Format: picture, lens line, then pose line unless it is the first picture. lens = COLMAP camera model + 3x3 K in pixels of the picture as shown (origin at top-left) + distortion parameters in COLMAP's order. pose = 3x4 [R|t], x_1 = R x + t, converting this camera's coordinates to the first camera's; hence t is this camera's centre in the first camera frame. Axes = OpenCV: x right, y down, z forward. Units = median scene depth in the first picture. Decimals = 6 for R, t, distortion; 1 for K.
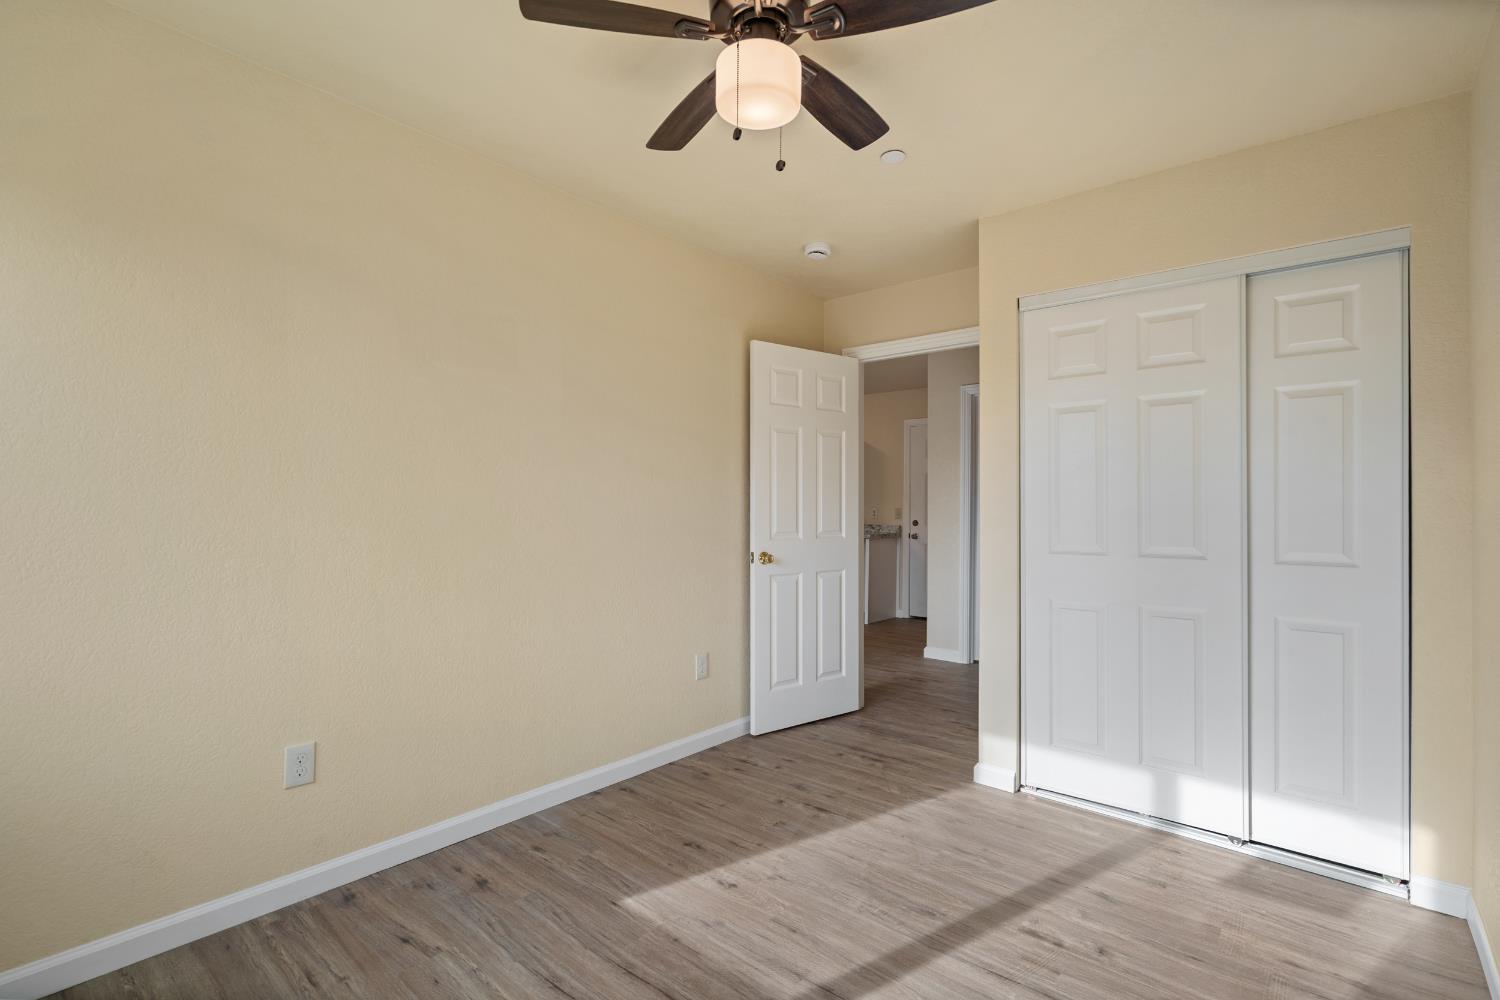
lens RADIAL K [[703.7, 0, 748.7], [0, 703.7, 506.8], [0, 0, 1]] dist [-0.000960, 0.000240]
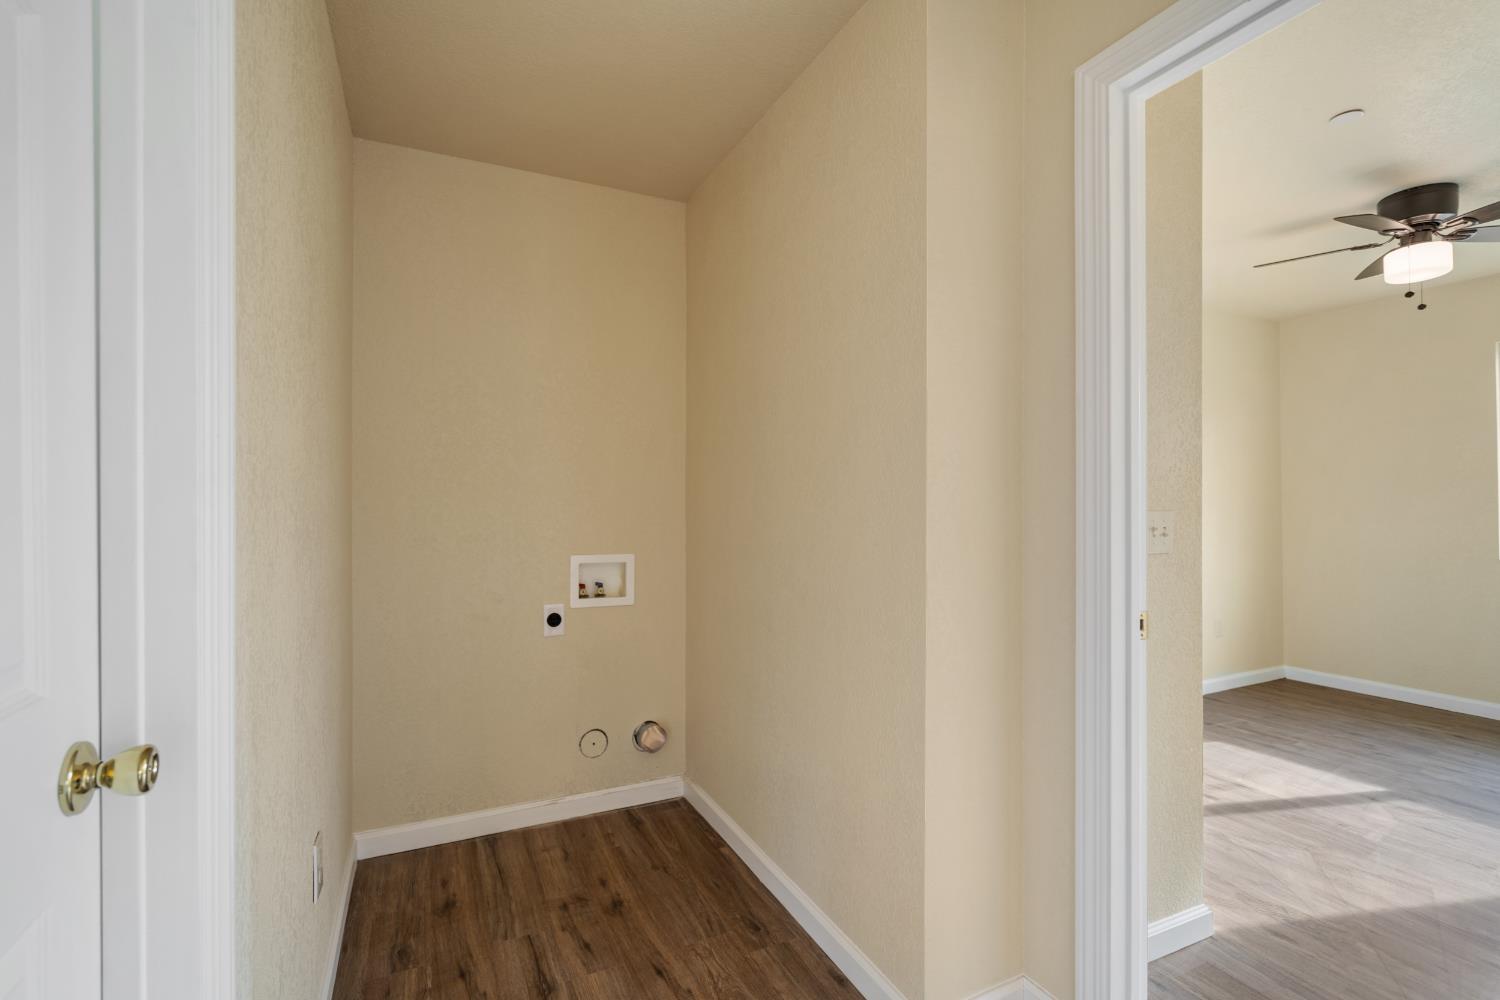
lens RADIAL K [[698.0, 0, 750.0], [0, 698.0, 500.0], [0, 0, 1]] dist [0.000852, 0.000490]
pose [[-0.916673, 0.001143, 0.399637, 0.527452], [0.001656, 0.999998, 0.000938, -0.005433], [-0.399635, 0.001522, -0.916673, 2.041343]]
